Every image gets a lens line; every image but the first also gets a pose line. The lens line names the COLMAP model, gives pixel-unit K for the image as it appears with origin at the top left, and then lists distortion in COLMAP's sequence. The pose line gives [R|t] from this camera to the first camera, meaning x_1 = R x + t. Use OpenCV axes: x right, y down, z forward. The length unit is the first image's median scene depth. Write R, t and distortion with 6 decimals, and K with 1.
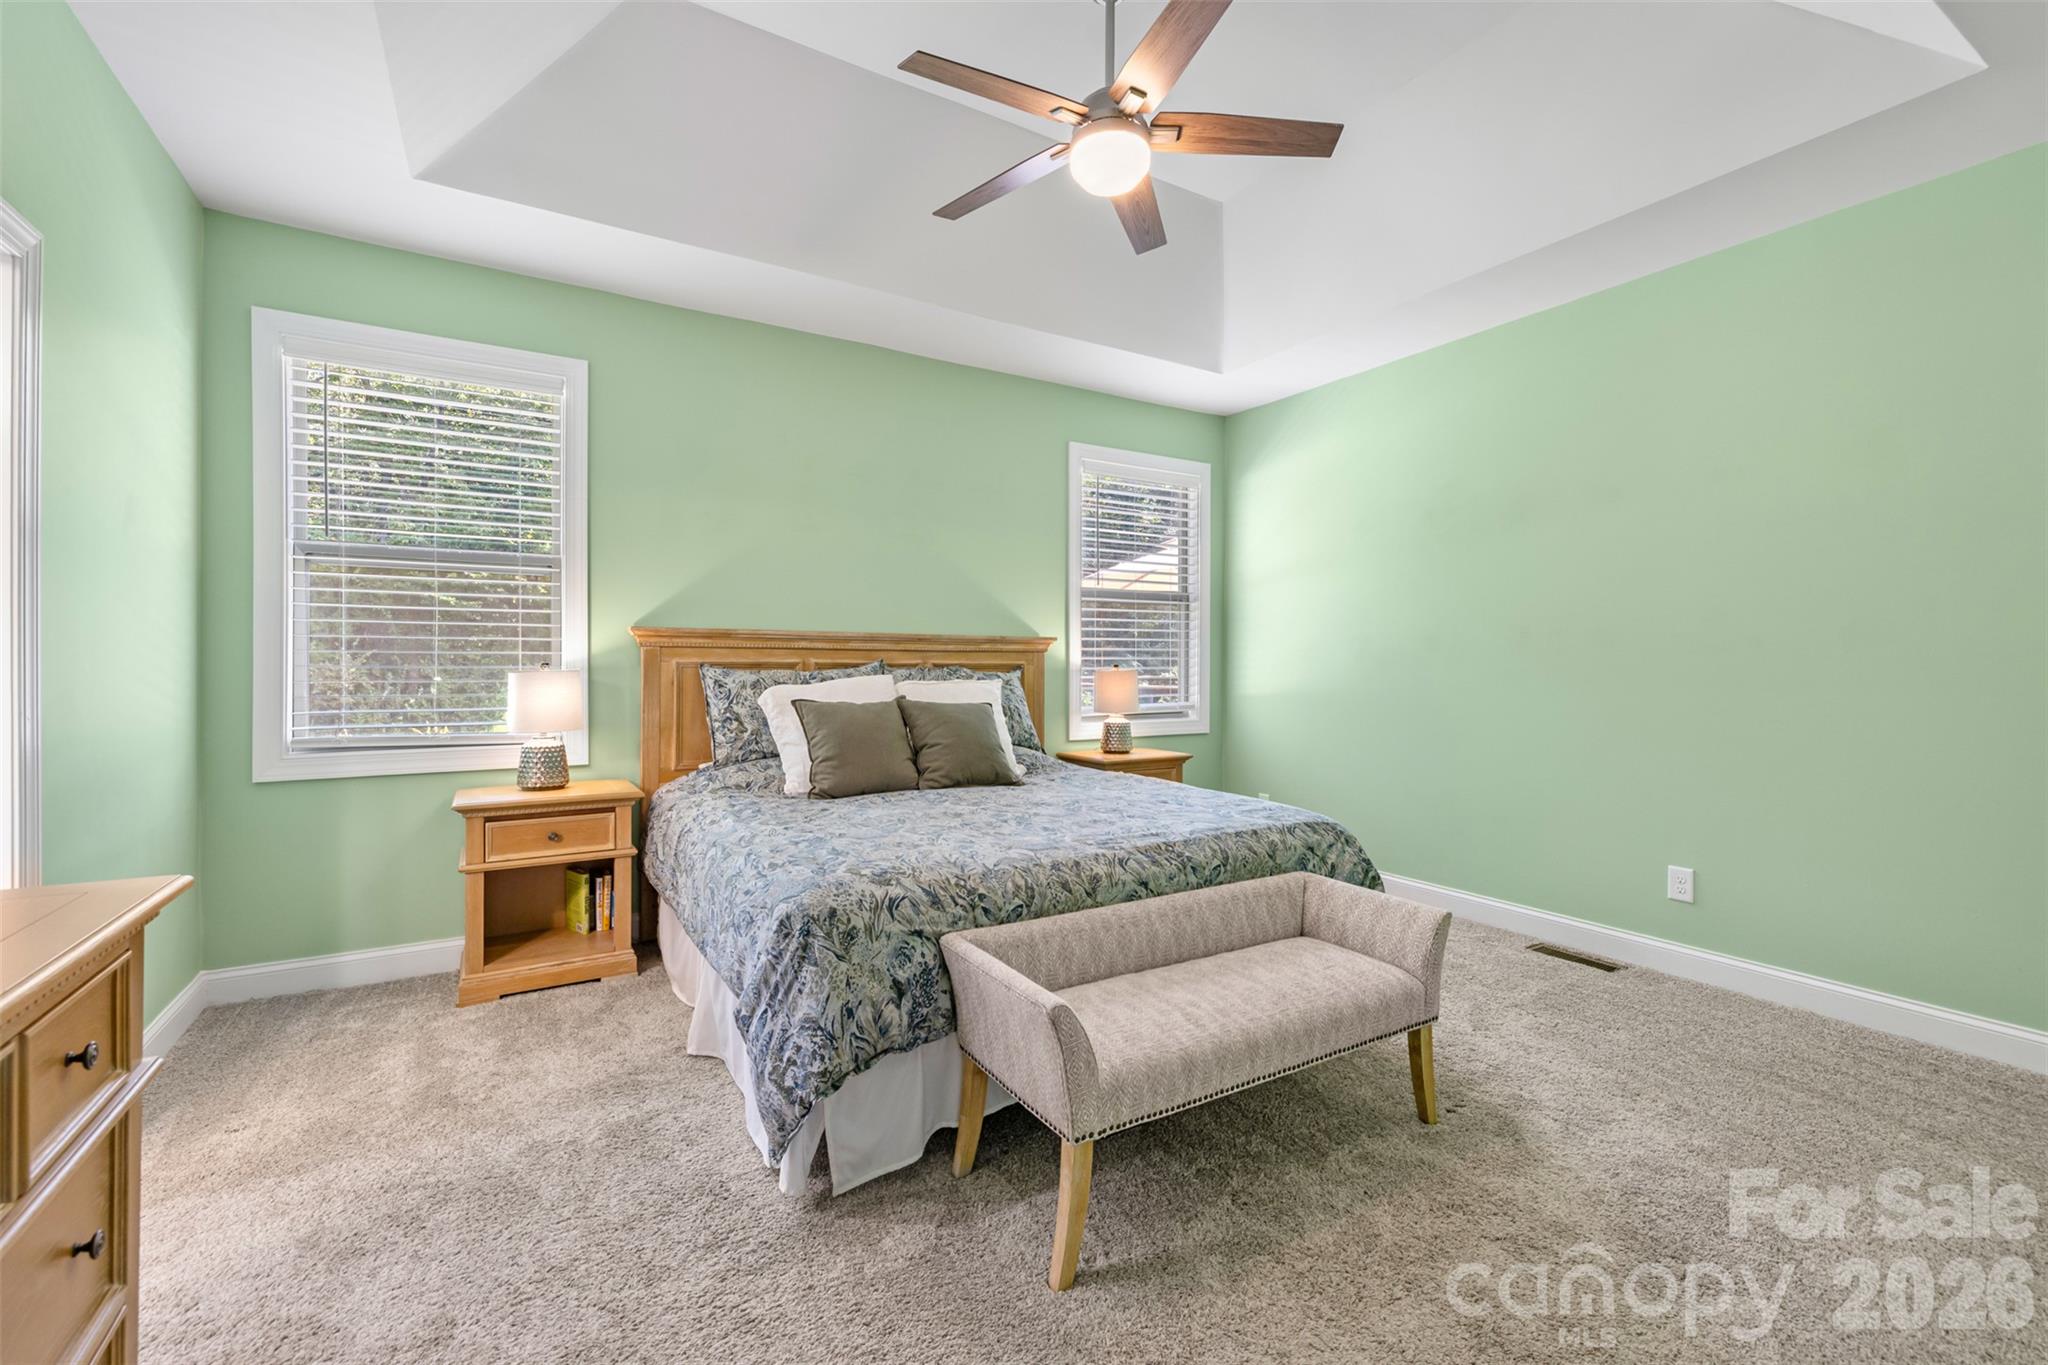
lens RADIAL K [[864.9, 0, 1012.7], [0, 864.9, 670.5], [0, 0, 1]] dist [-0.001848, 0.000482]
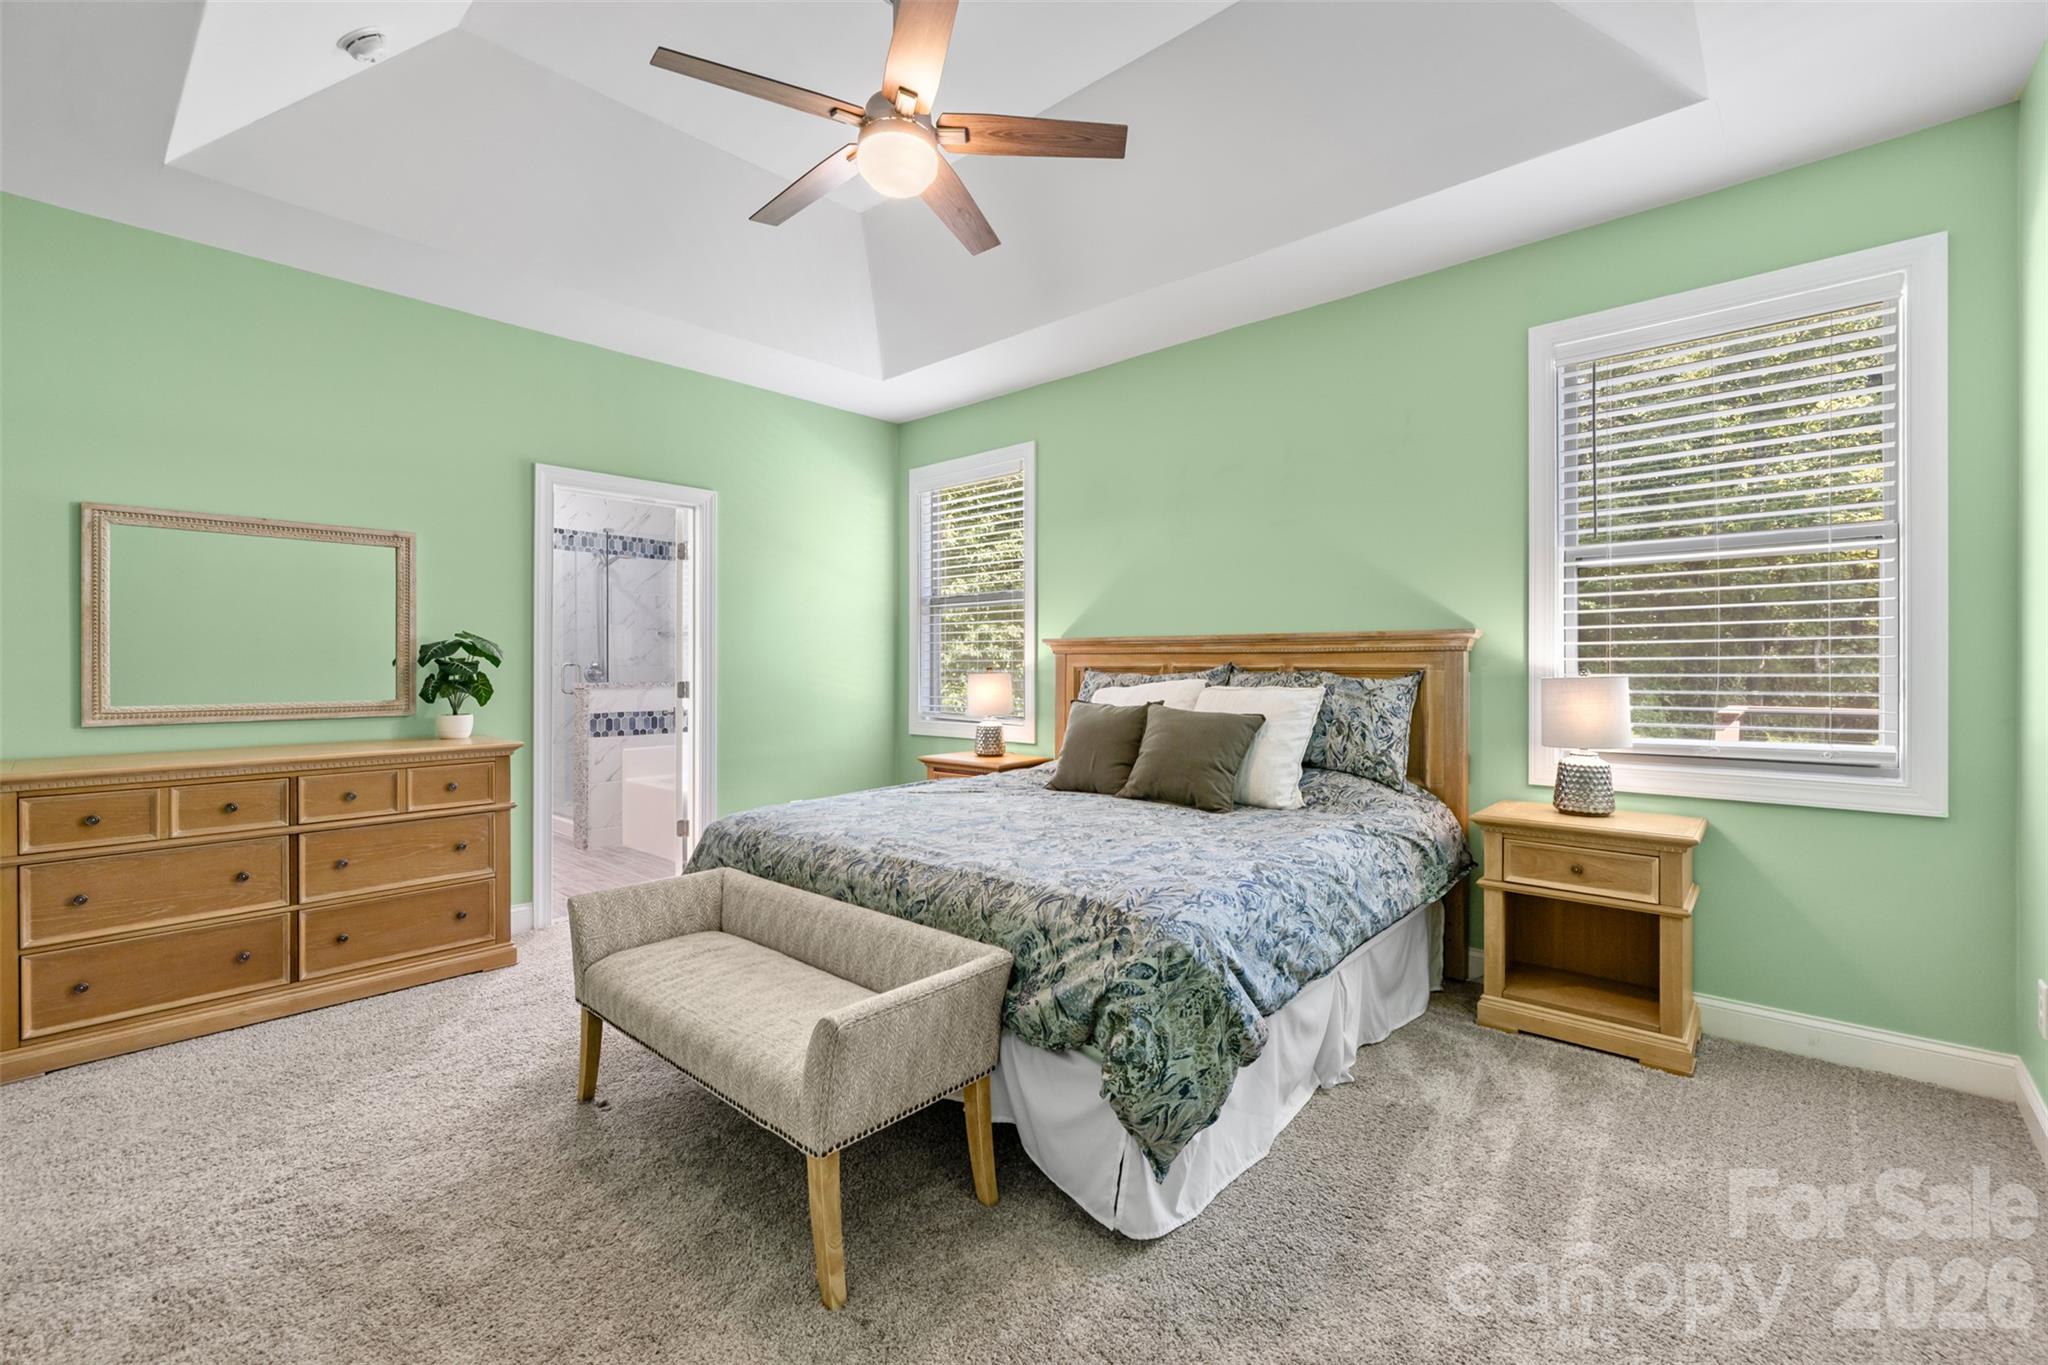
lens RADIAL K [[864.9, 0, 1021.8], [0, 864.9, 671.1], [0, 0, 1]] dist [-0.001848, 0.000482]
pose [[0.294655, 0.001760, -0.955602, 0.745522], [-0.005961, 0.999982, 0.000004, -0.003293], [0.955585, 0.005695, 0.294661, 0.572106]]
